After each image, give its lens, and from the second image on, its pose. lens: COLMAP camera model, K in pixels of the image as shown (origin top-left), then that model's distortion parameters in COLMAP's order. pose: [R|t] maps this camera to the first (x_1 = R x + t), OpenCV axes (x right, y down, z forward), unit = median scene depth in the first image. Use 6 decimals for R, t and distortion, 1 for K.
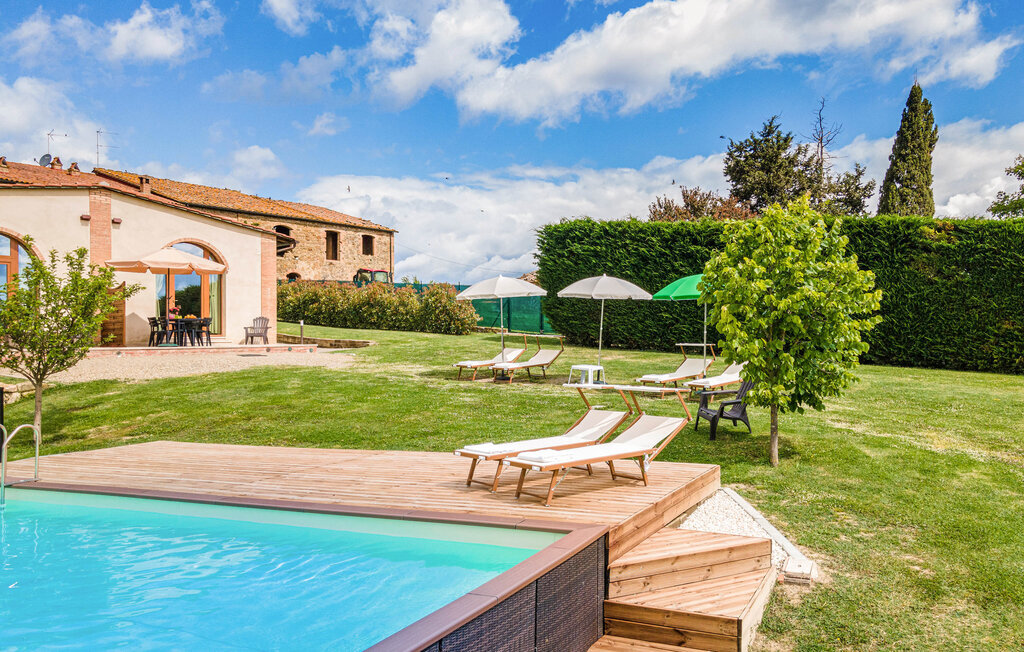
lens RADIAL K [[790.0, 0, 587.6], [0, 790.0, 322.9], [0, 0, 1]] dist [0.042018, 0.007285]
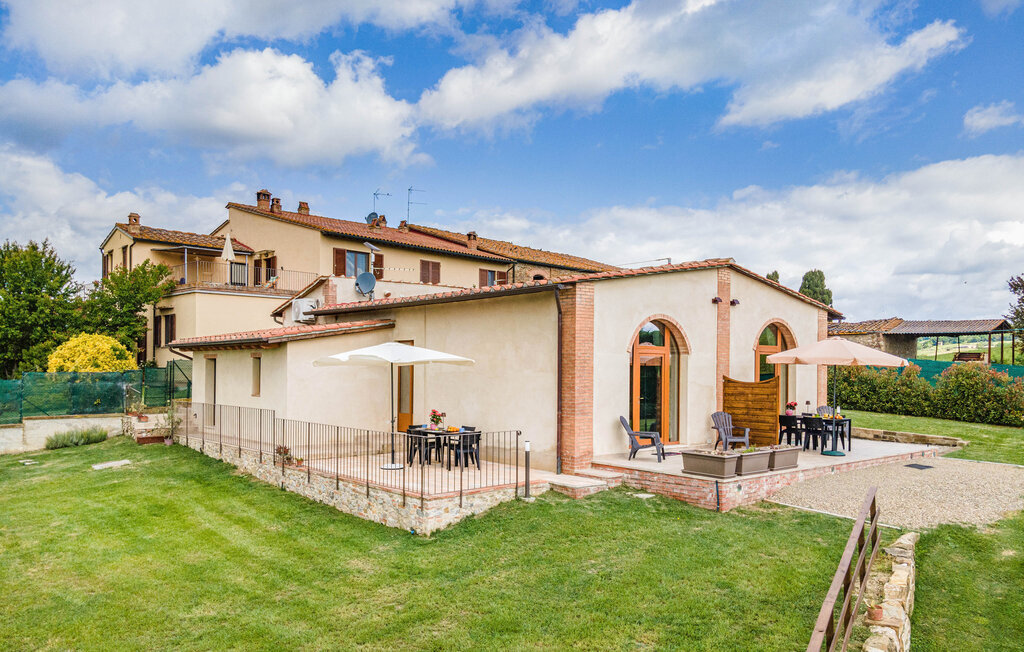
lens RADIAL K [[748.2, 0, 522.9], [0, 748.2, 370.5], [0, 0, 1]] dist [0.040765, 0.002158]
pose [[0.983795, 0.023029, -0.177810, -0.670495], [-0.019248, 0.999551, 0.022963, -0.067264], [0.178259, -0.019169, 0.983797, 0.154678]]
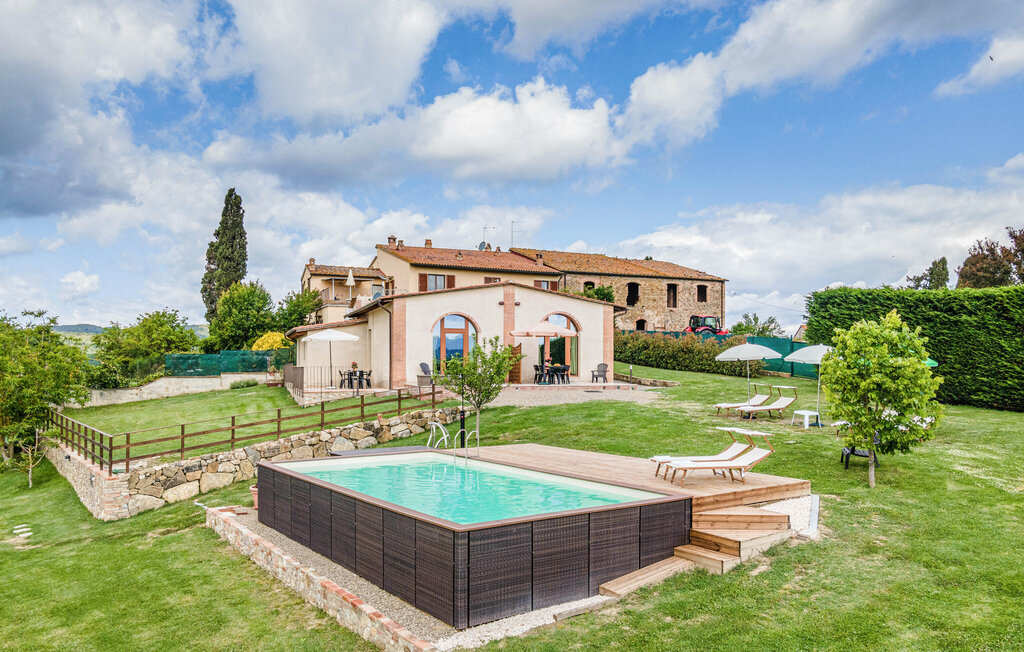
lens RADIAL K [[748.2, 0, 522.9], [0, 748.2, 370.5], [0, 0, 1]] dist [0.040765, 0.002158]
pose [[0.859276, 0.018456, -0.511180, 0.178832], [-0.004456, 0.999581, 0.028599, -0.037863], [0.511494, -0.022296, 0.858998, -0.264778]]
